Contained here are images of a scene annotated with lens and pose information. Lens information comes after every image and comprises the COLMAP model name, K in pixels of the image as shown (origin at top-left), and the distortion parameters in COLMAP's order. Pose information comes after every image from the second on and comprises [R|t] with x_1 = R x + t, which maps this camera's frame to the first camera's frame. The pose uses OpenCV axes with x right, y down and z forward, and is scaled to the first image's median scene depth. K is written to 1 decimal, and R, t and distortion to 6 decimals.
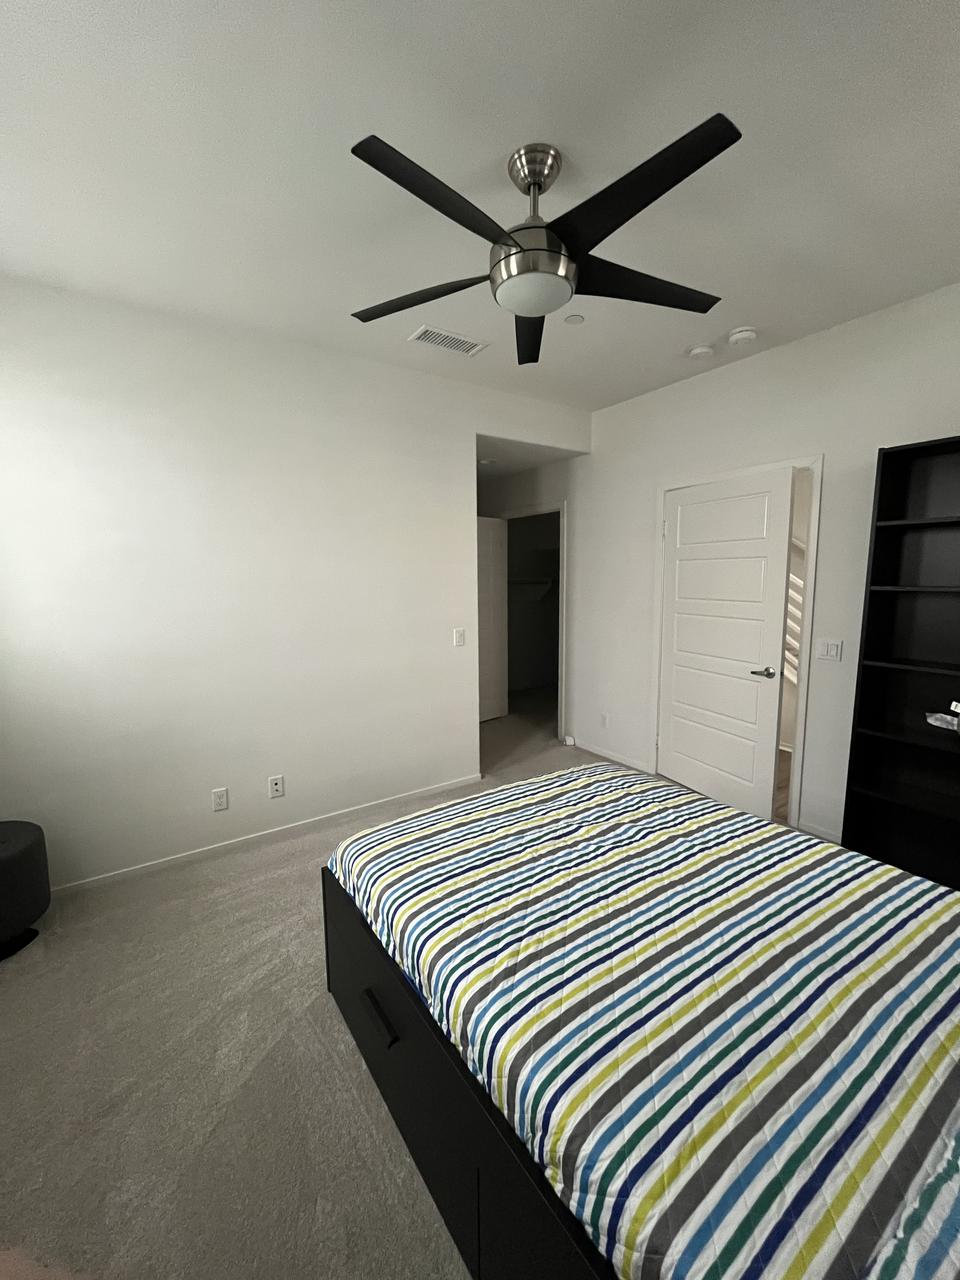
lens RADIAL K [[517.5, 0, 479.6], [0, 517.5, 640.8], [0, 0, 1]] dist [0.000779, 0.000023]
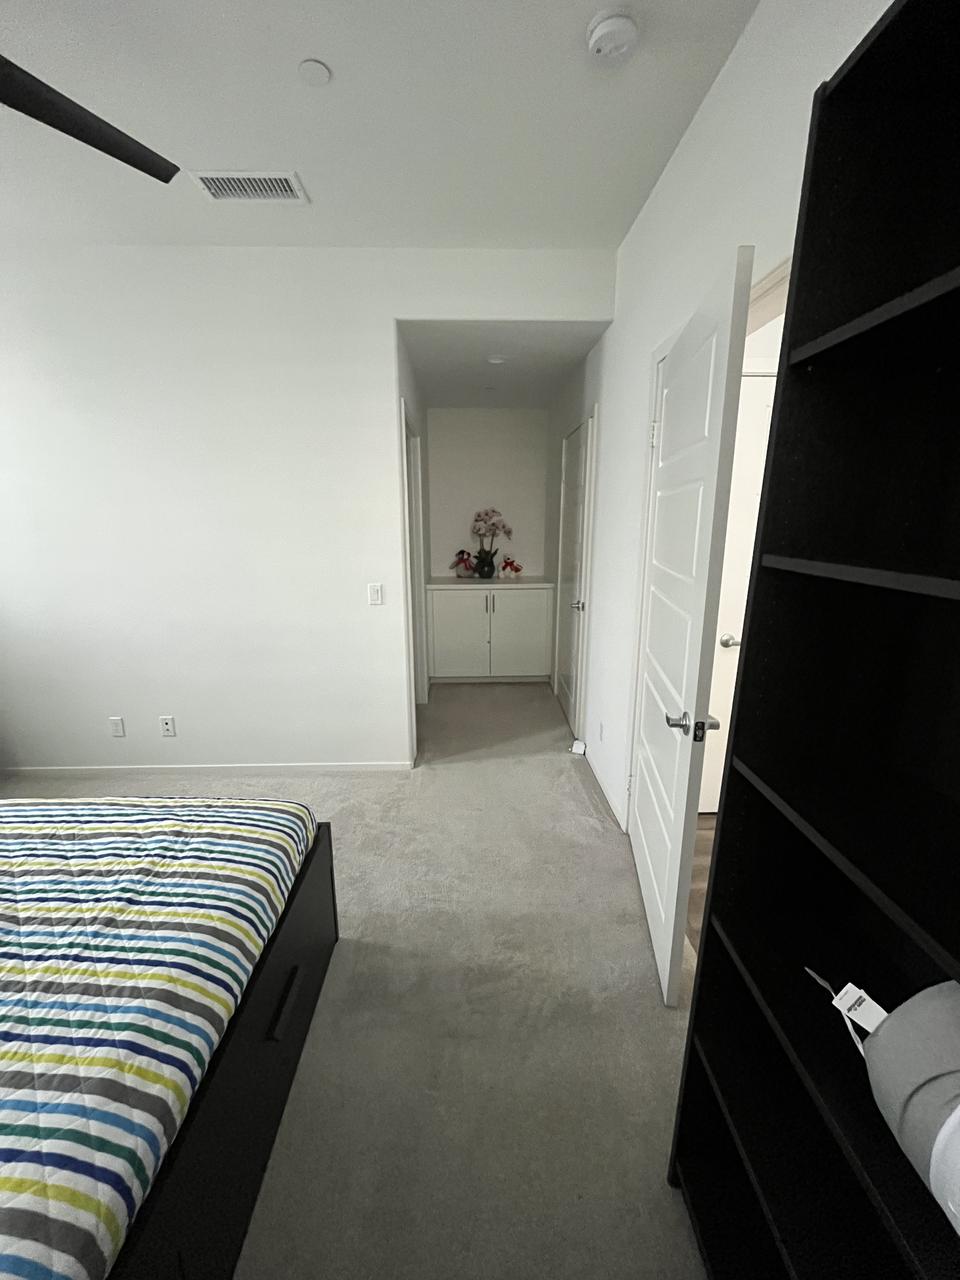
lens RADIAL K [[517.5, 0, 479.7], [0, 517.5, 638.1], [0, 0, 1]] dist [0.000779, 0.000023]
pose [[0.836515, 0.129960, -0.532310, 0.674219], [-0.071123, 0.989001, 0.129690, -0.069404], [0.543309, -0.070628, 0.836557, 0.516878]]
